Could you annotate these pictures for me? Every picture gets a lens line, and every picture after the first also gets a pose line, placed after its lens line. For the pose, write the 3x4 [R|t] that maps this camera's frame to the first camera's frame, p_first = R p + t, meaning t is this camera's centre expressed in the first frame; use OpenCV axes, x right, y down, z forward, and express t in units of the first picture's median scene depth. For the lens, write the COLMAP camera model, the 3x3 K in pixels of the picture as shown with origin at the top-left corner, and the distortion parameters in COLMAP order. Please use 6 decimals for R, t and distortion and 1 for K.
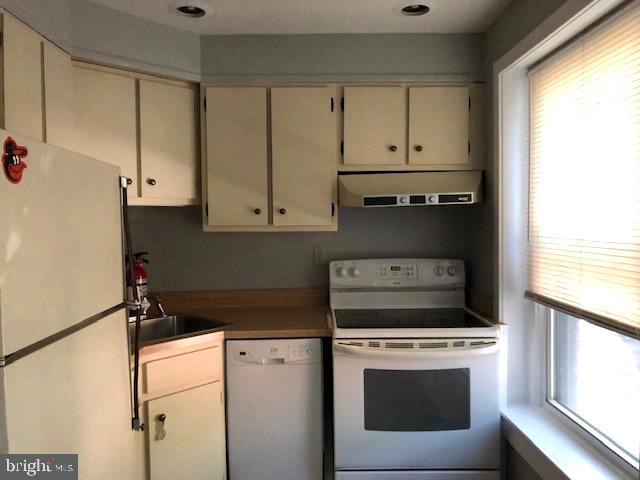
lens RADIAL K [[538.3, 0, 320.1], [0, 538.3, 238.5], [0, 0, 1]] dist [0.023447, -0.060238]
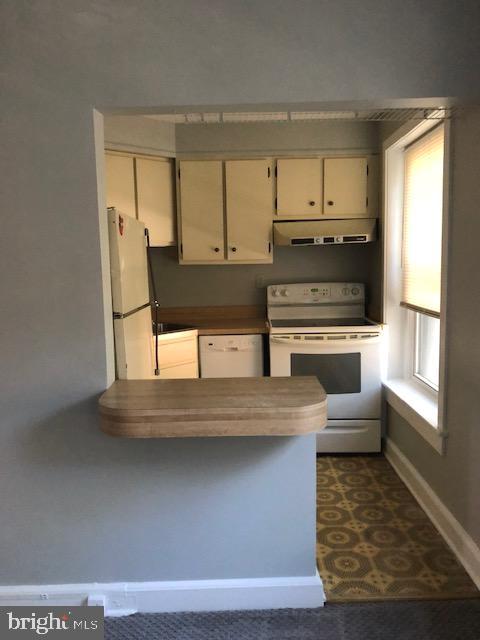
lens RADIAL K [[538.3, 0, 232.2], [0, 538.3, 331.7], [0, 0, 1]] dist [0.023447, -0.060238]
pose [[0.999001, -0.005388, -0.044363, -0.013571], [0.009625, 0.995348, 0.095867, 0.030601], [0.043640, -0.096198, 0.994405, -0.458332]]
